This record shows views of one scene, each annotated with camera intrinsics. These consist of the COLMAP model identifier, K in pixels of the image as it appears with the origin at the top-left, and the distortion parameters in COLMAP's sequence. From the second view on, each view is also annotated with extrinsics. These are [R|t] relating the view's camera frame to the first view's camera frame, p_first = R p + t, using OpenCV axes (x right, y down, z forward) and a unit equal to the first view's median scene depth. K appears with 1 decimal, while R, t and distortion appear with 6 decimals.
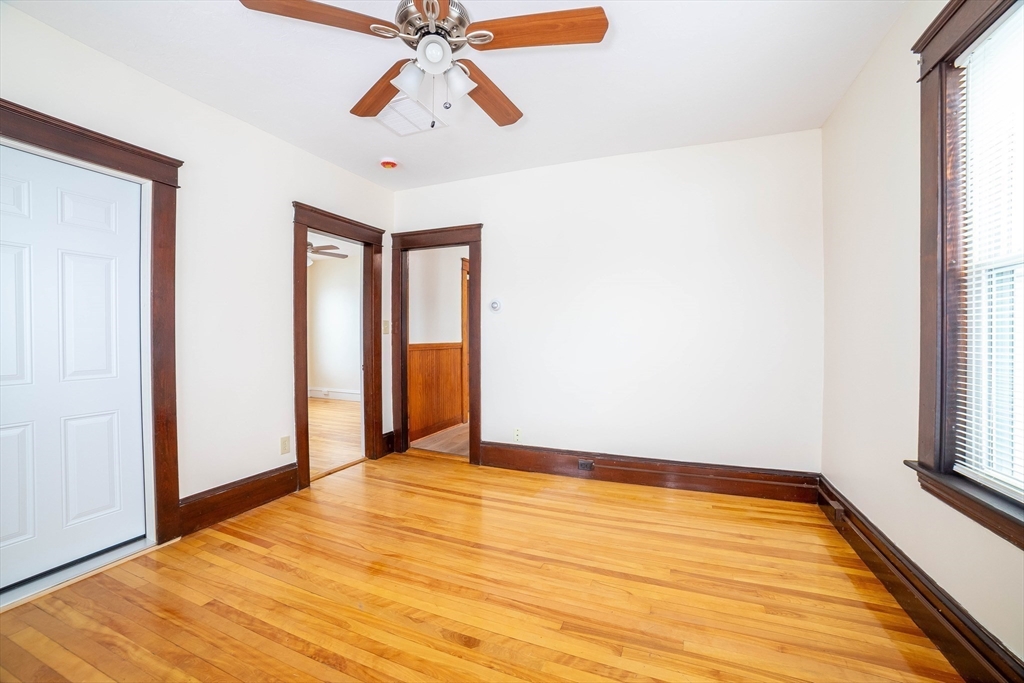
lens RADIAL K [[399.0, 0, 512.0], [0, 399.0, 341.5], [0, 0, 1]] dist [-0.065953, 0.032499]
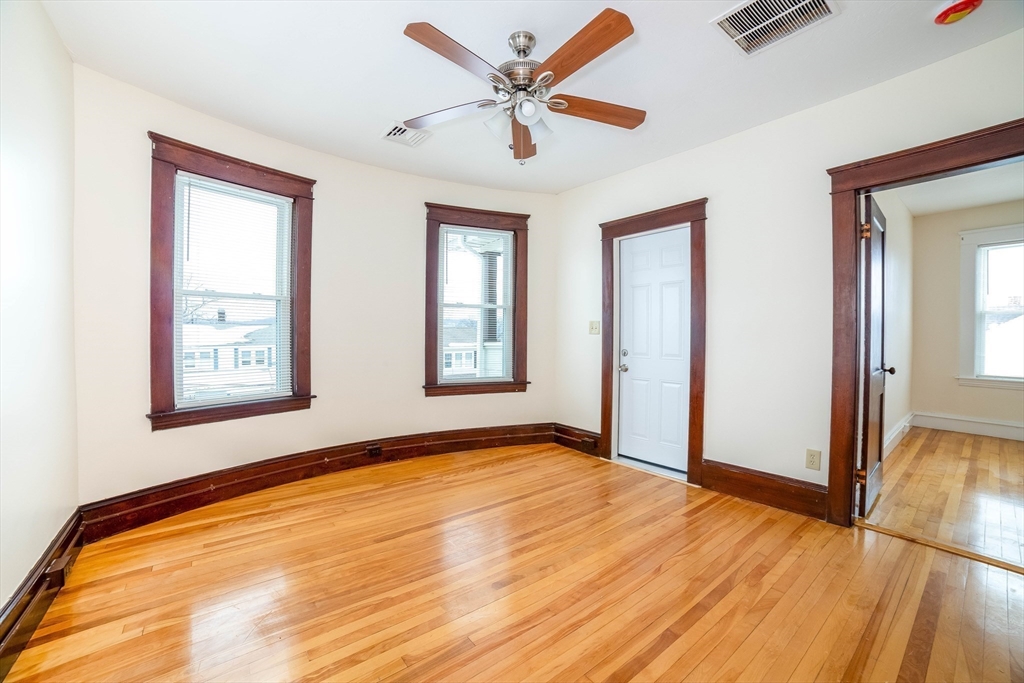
lens RADIAL K [[414.5, 0, 510.2], [0, 414.5, 338.6], [0, 0, 1]] dist [-0.102719, 0.031751]
pose [[-0.470188, 0.006552, -0.882542, 0.644603], [-0.013484, 0.999802, 0.014606, -0.005247], [0.882463, 0.018768, -0.470007, 1.068030]]
